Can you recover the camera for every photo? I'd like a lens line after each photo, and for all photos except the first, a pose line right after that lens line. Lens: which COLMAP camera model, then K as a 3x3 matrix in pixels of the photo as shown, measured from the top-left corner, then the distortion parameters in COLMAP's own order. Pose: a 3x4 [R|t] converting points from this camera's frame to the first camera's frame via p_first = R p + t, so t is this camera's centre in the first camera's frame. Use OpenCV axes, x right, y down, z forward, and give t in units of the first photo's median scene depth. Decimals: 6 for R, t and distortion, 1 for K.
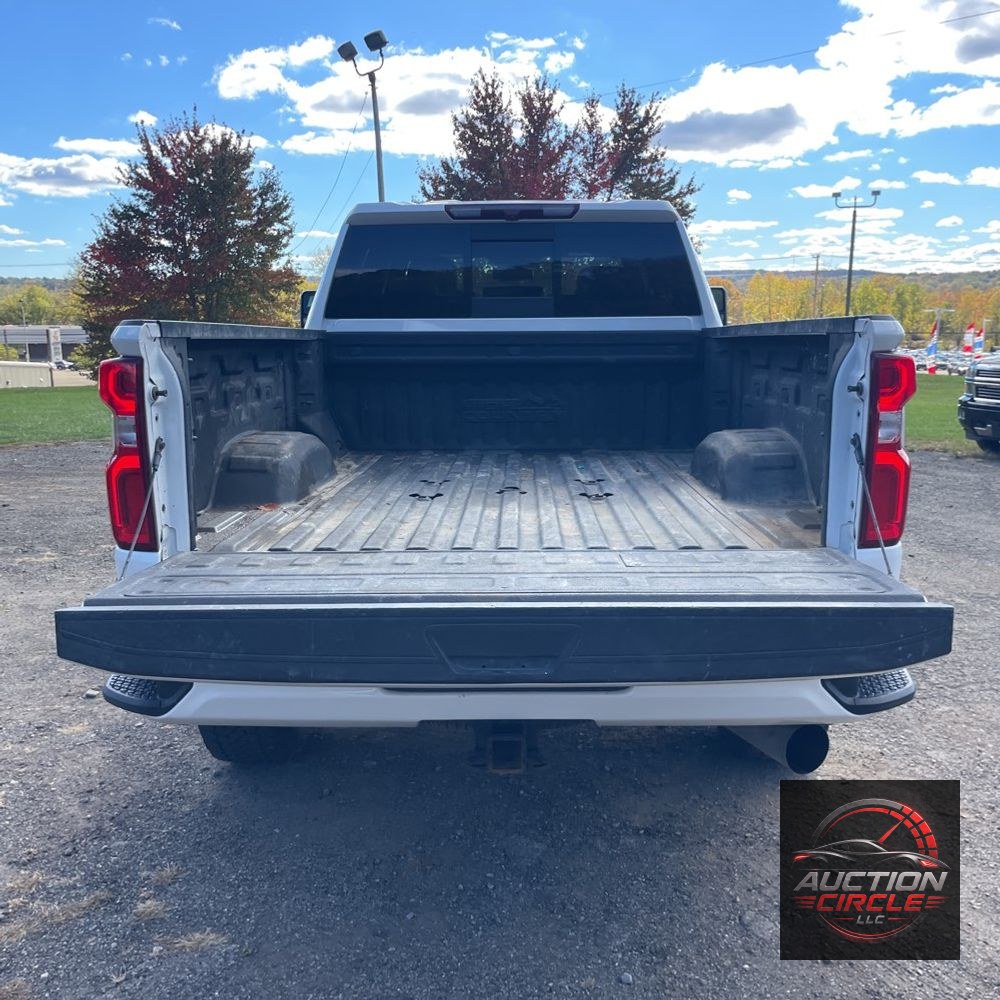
lens RADIAL K [[1034.3, 0, 534.9], [0, 1034.3, 524.4], [0, 0, 1]] dist [0.037910, 0.000000]
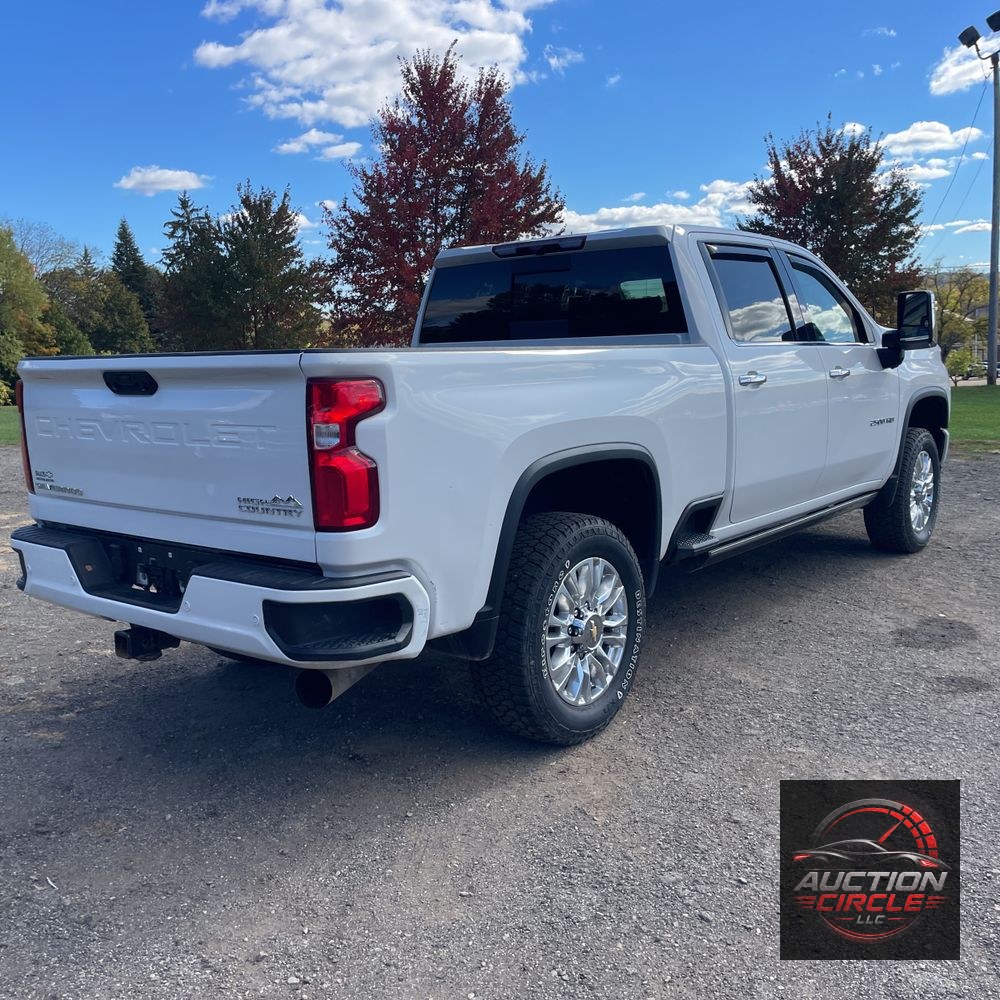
lens RADIAL K [[1034.3, 0, 493.0], [0, 1034.3, 496.6], [0, 0, 1]] dist [0.037910, 0.000000]
pose [[0.774835, 0.070866, -0.628180, 0.588501], [-0.088864, 0.996040, 0.002754, -0.018775], [0.625887, 0.053689, 0.778064, 0.071091]]
